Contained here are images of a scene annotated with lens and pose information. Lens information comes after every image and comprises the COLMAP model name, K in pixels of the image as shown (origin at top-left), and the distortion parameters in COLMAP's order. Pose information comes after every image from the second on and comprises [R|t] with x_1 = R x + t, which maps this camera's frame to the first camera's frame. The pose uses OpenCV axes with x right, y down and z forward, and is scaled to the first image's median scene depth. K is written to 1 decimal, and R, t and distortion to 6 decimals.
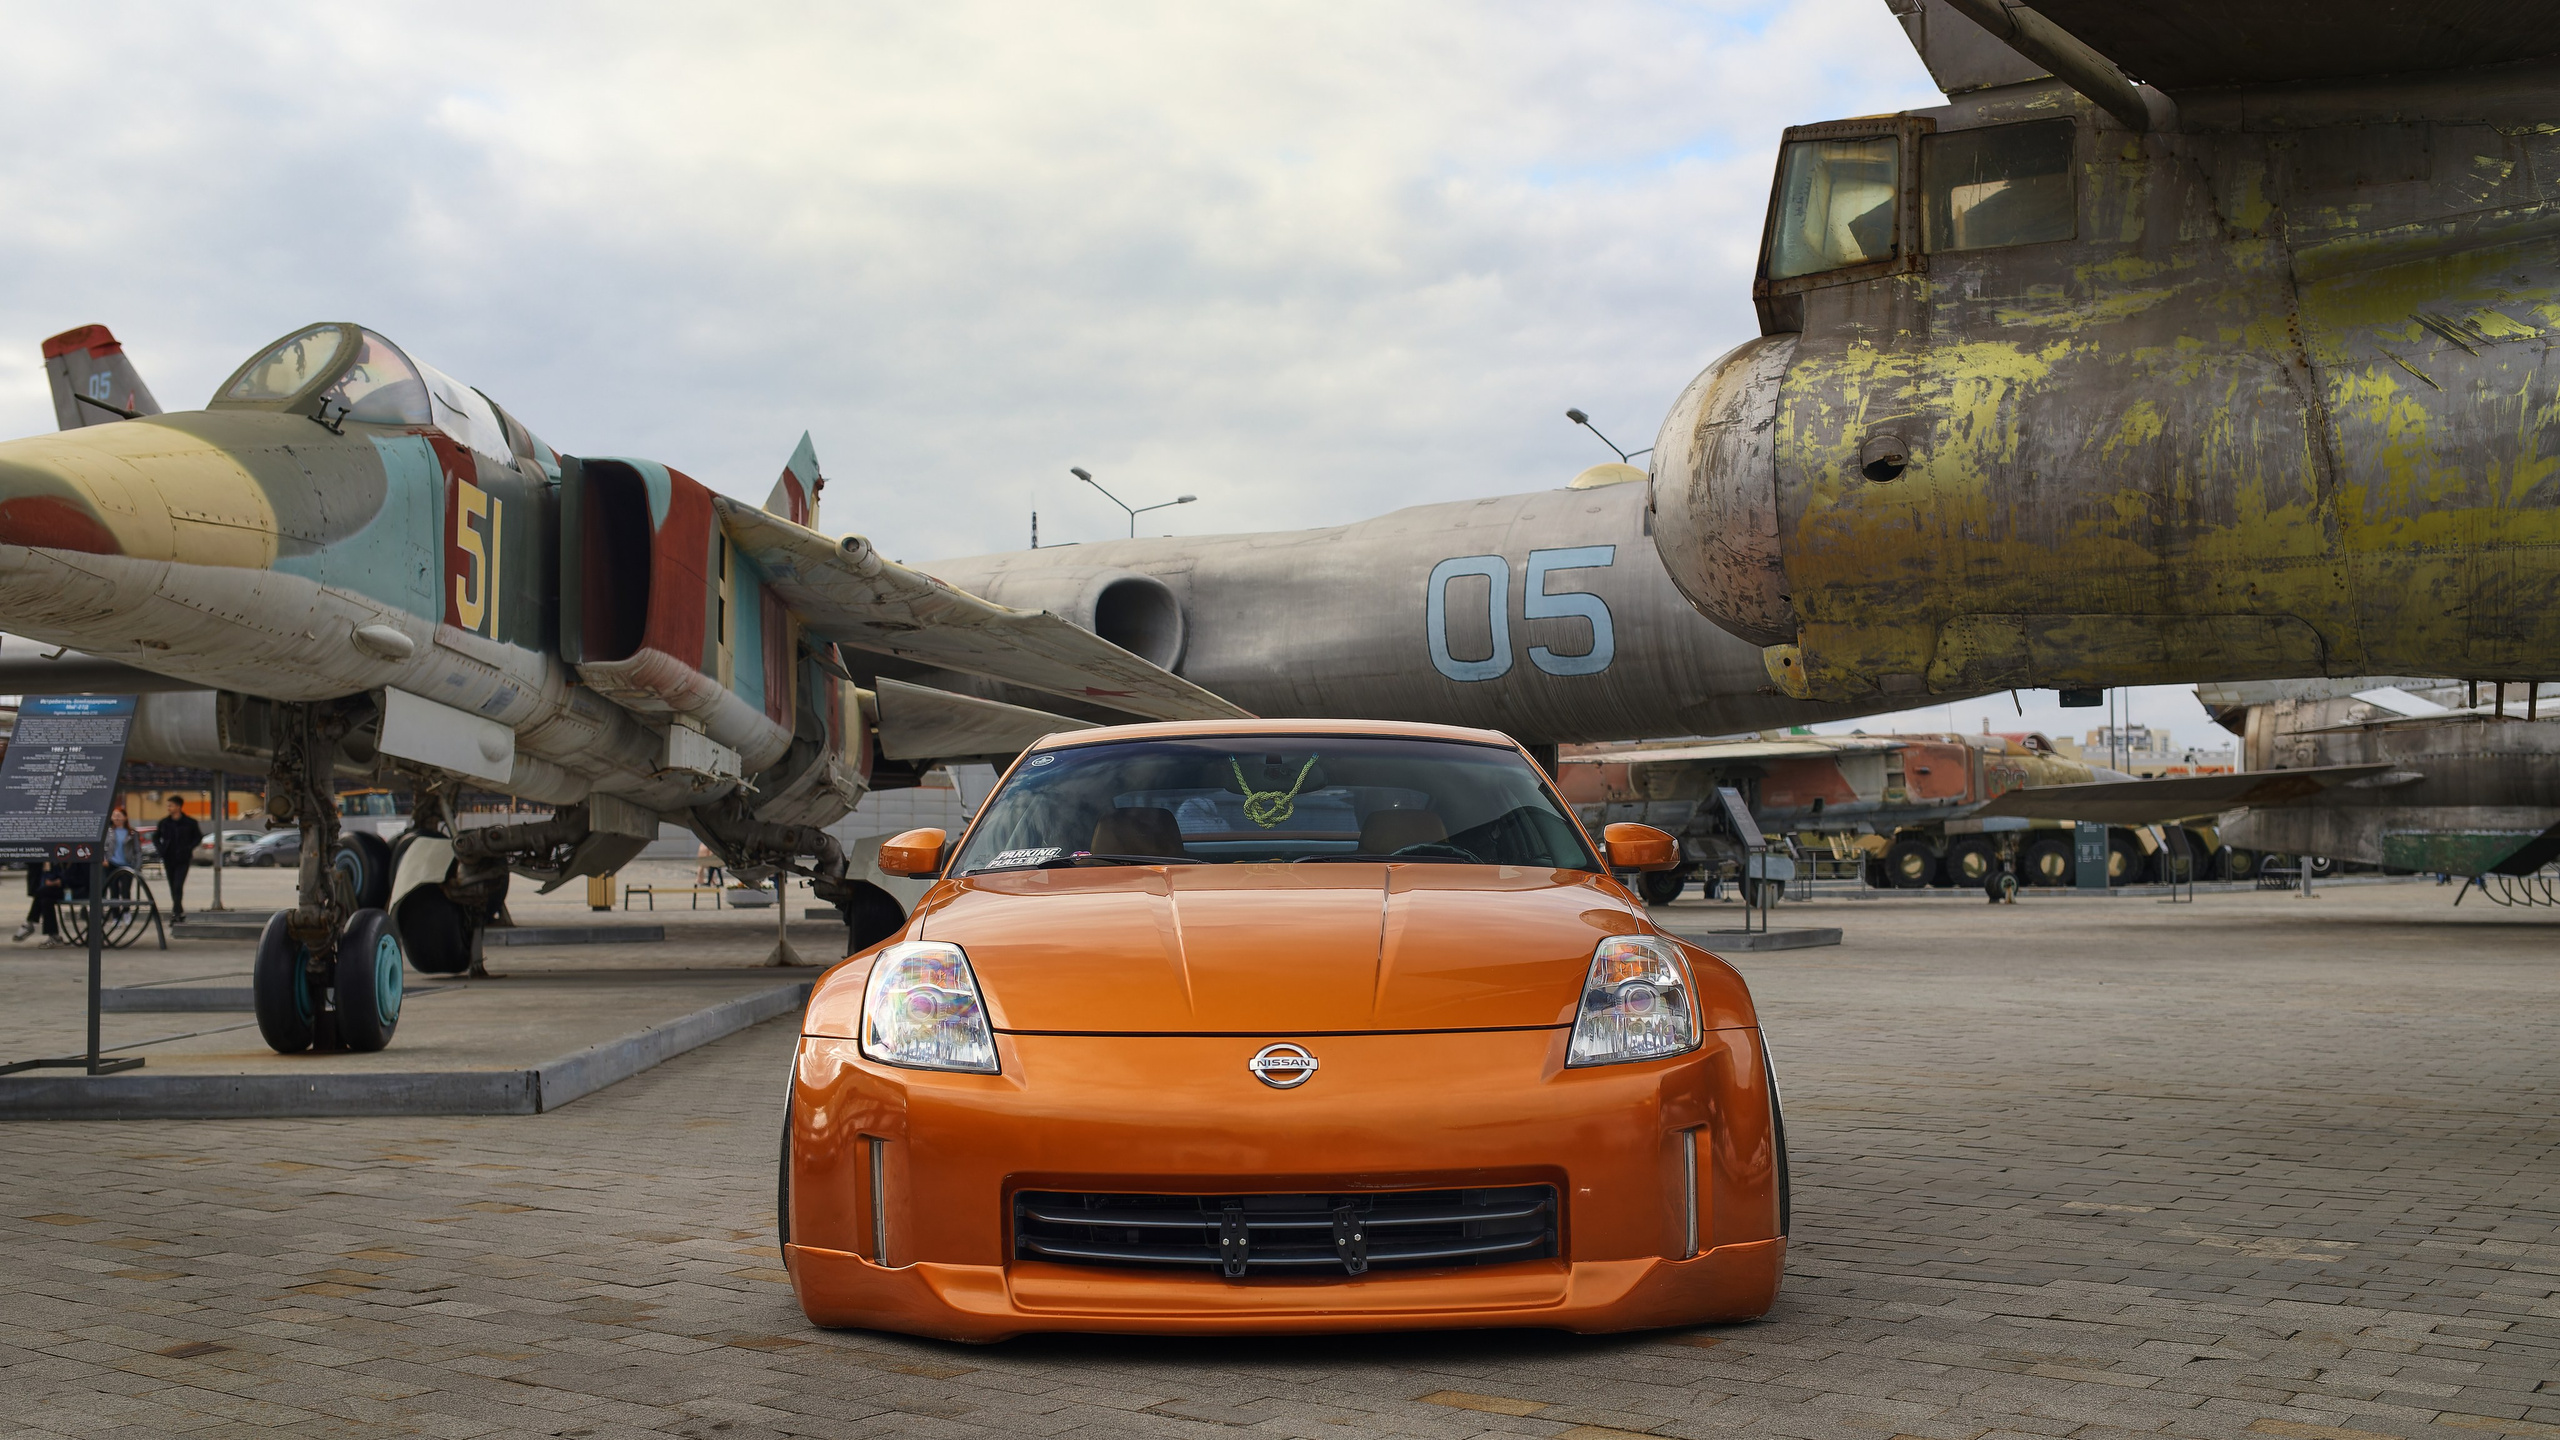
lens RADIAL K [[2450.3, 0, 1277.1], [0, 2450.3, 716.5], [0, 0, 1]] dist [0.000187, 0.000000]
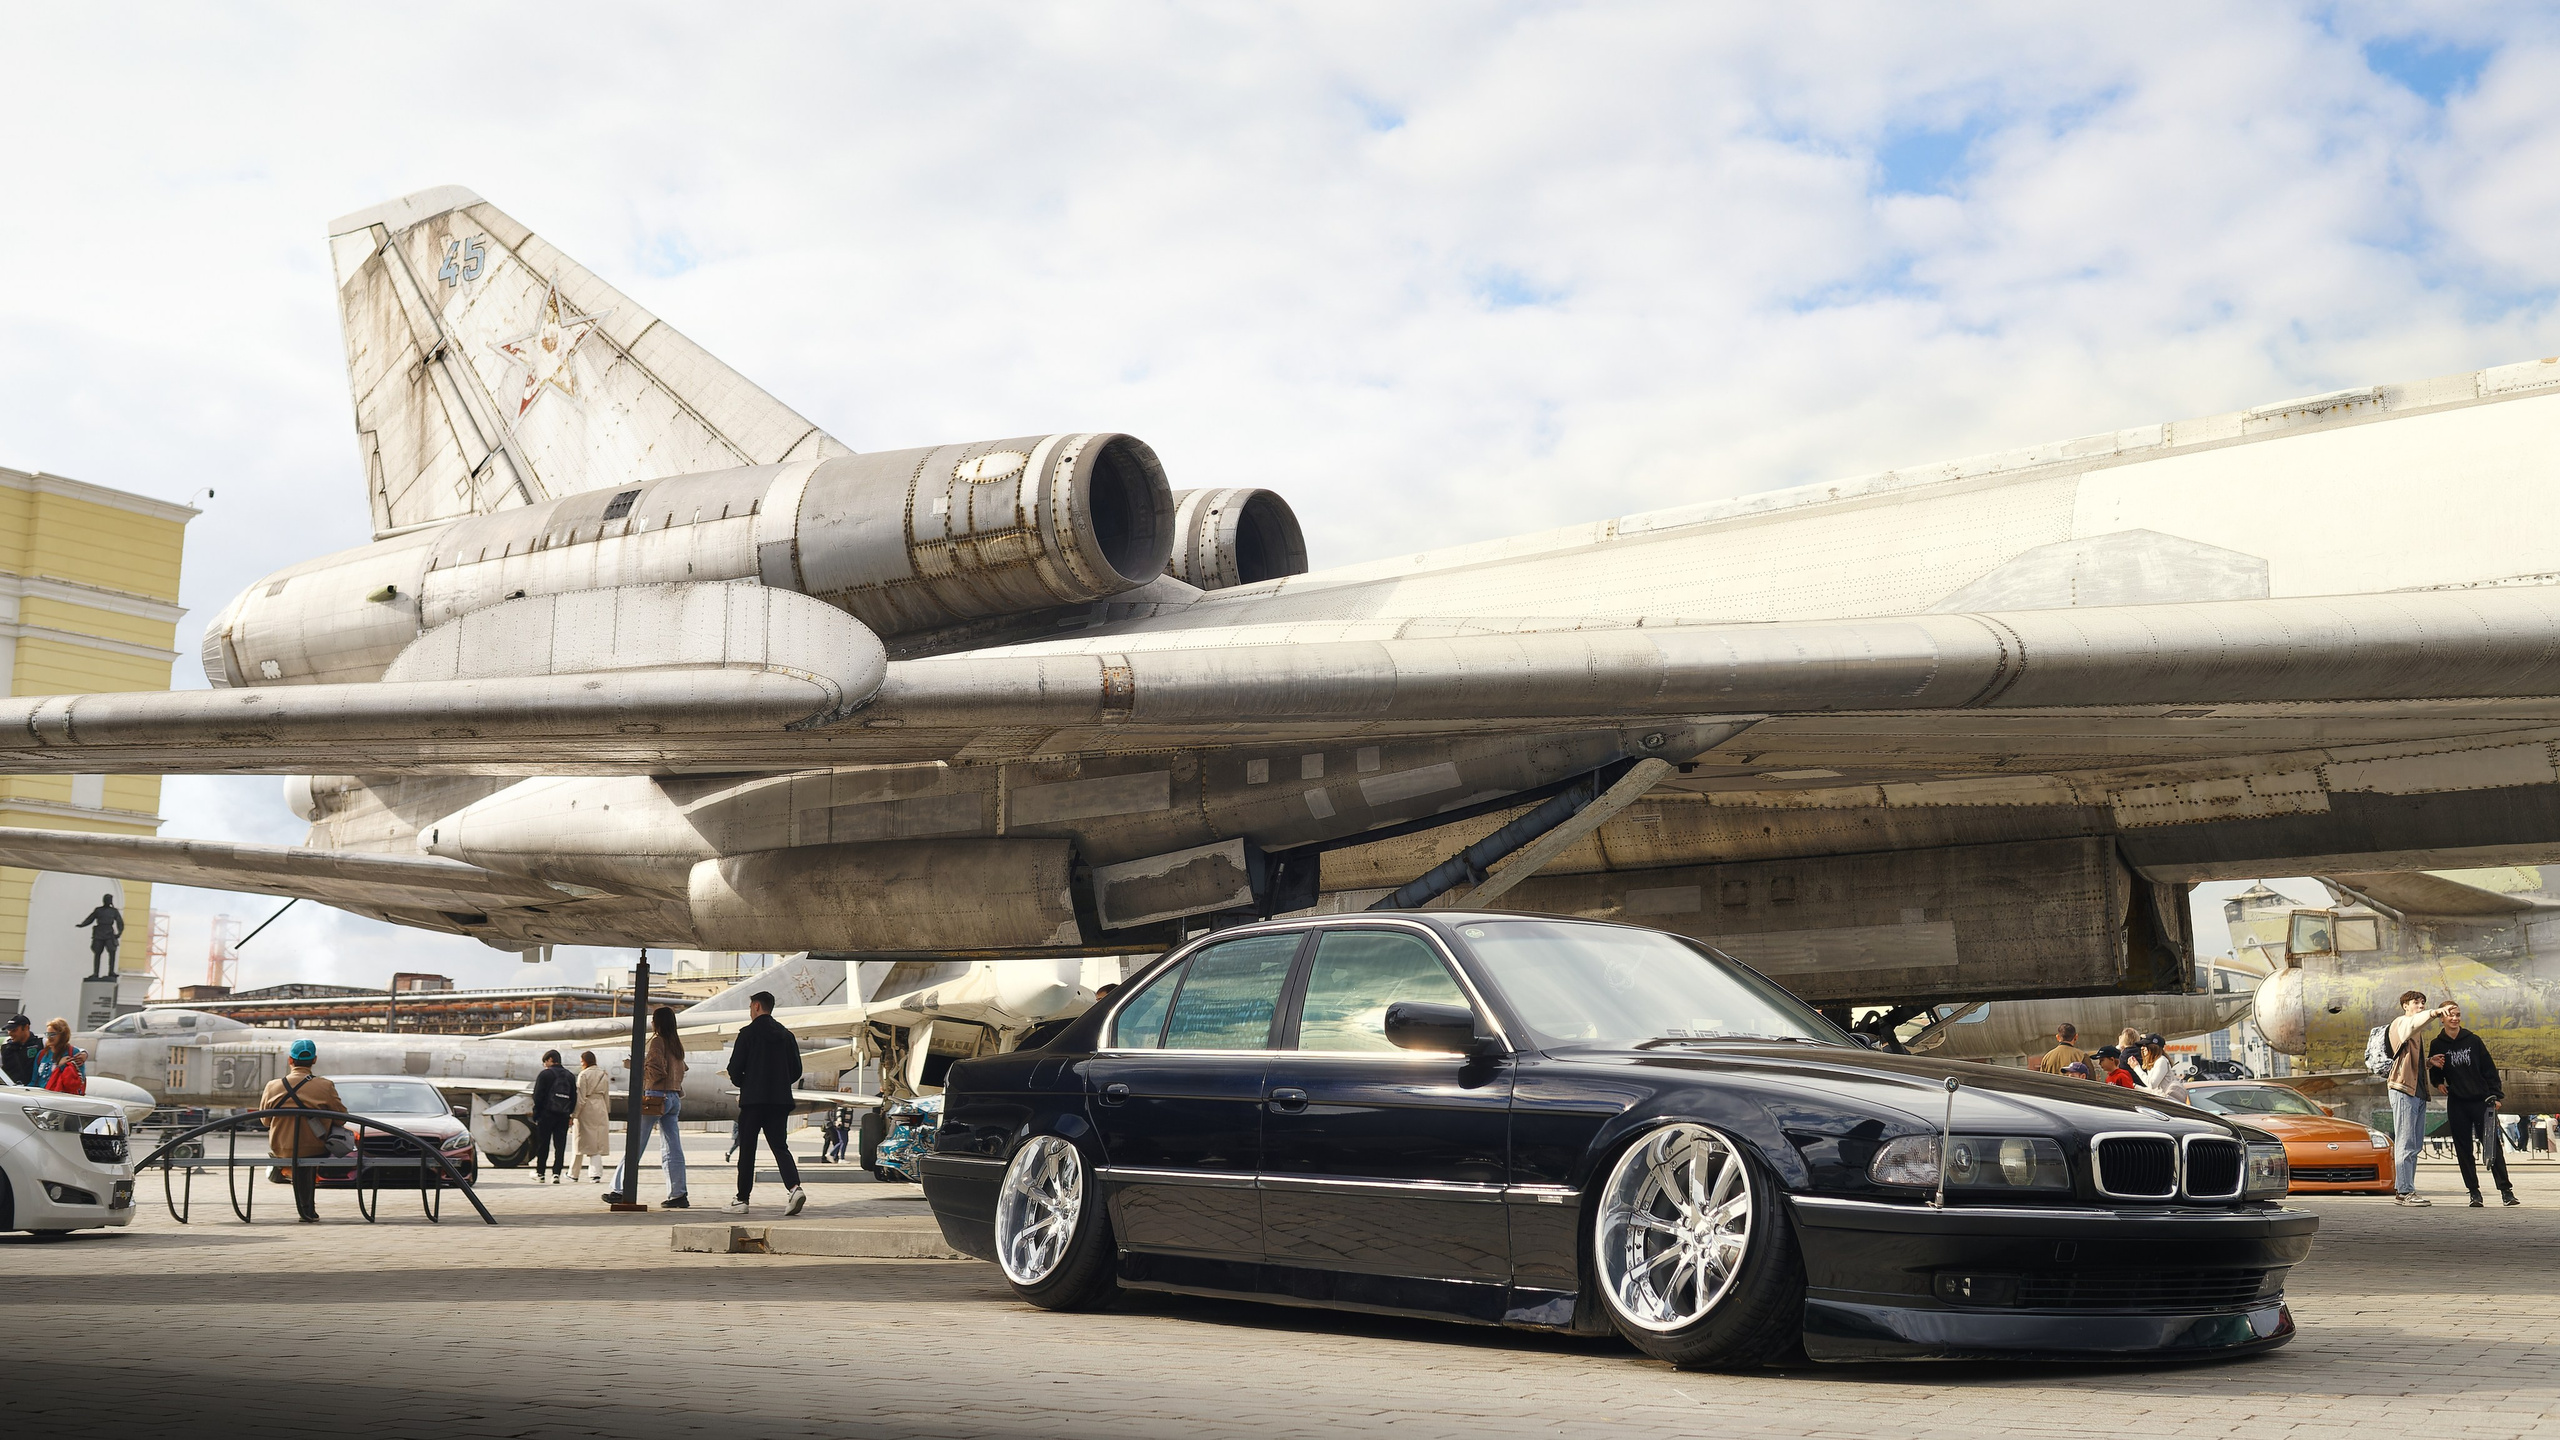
lens RADIAL K [[2450.3, 0, 1276.5], [0, 2450.3, 724.0], [0, 0, 1]] dist [0.000187, 0.000000]
pose [[0.996591, 0.020195, 0.079992, -1.706495], [-0.011623, 0.994276, -0.106207, -0.122636], [-0.081679, 0.104915, 0.991121, -2.681415]]
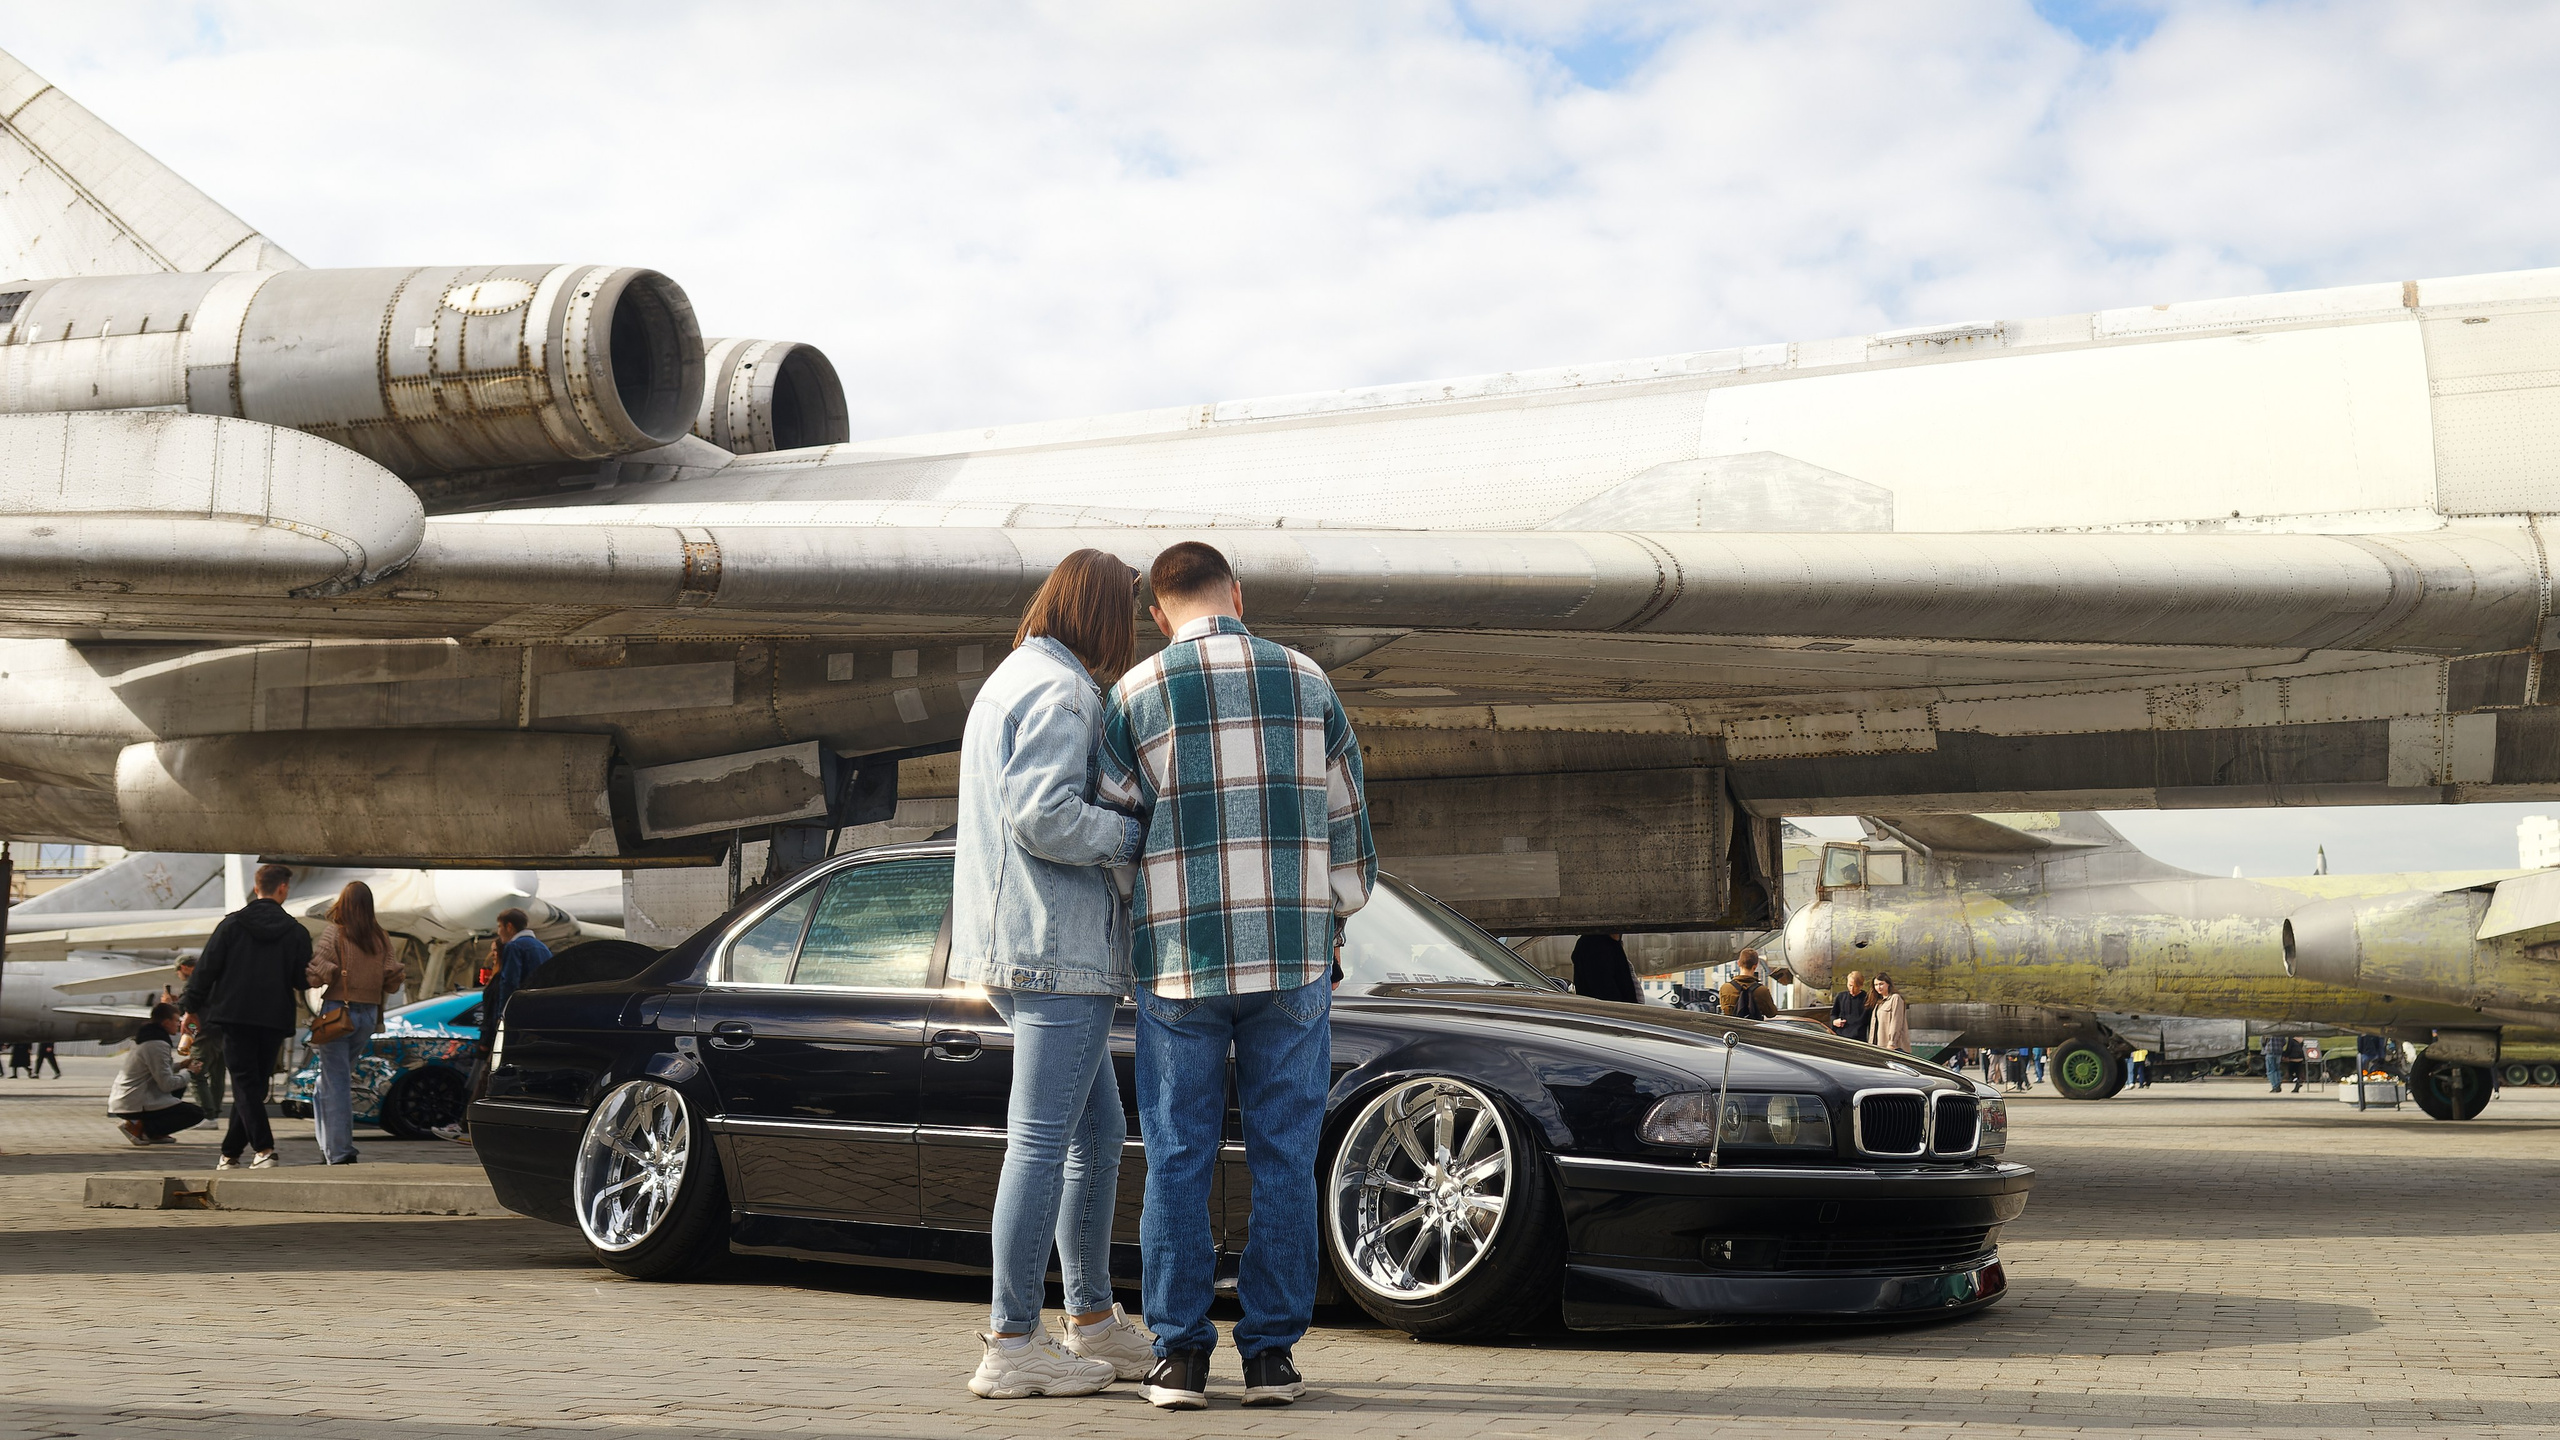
lens RADIAL K [[2661.1, 0, 1289.3], [0, 2661.1, 703.5], [0, 0, 1]] dist [0.000713, 0.000000]
pose [[0.945759, 0.053149, 0.320493, -1.920638], [-0.030431, 0.996683, -0.075484, -0.137801], [-0.323442, 0.061637, 0.944238, -2.598441]]
